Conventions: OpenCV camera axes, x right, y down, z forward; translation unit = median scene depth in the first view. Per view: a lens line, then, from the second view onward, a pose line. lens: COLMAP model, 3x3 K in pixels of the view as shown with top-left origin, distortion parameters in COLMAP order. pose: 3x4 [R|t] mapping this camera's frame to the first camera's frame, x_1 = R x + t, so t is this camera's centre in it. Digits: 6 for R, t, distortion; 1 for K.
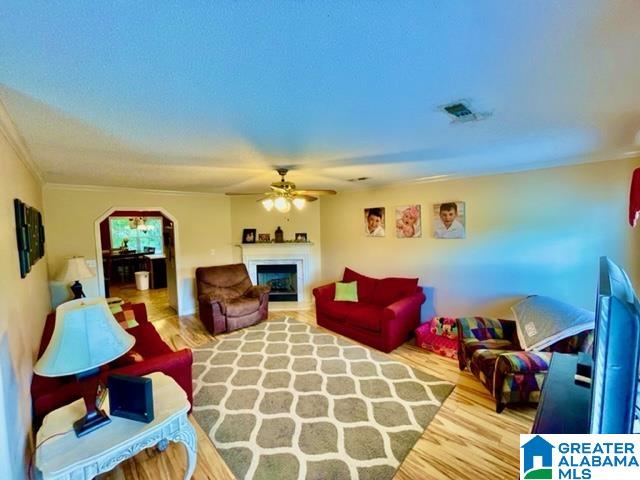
lens RADIAL K [[260.1, 0, 317.6], [0, 260.1, 239.6], [0, 0, 1]] dist [-0.004058, -0.000297]
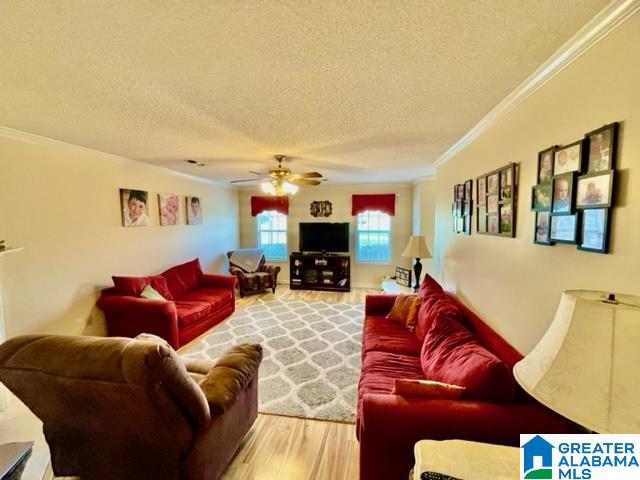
lens RADIAL K [[260.1, 0, 319.0], [0, 260.1, 238.9], [0, 0, 1]] dist [-0.004058, -0.000297]
pose [[-0.579815, -0.025786, 0.814340, -0.754809], [0.084619, 0.992188, 0.091666, 0.000550], [-0.810342, 0.122058, -0.573103, 1.024146]]
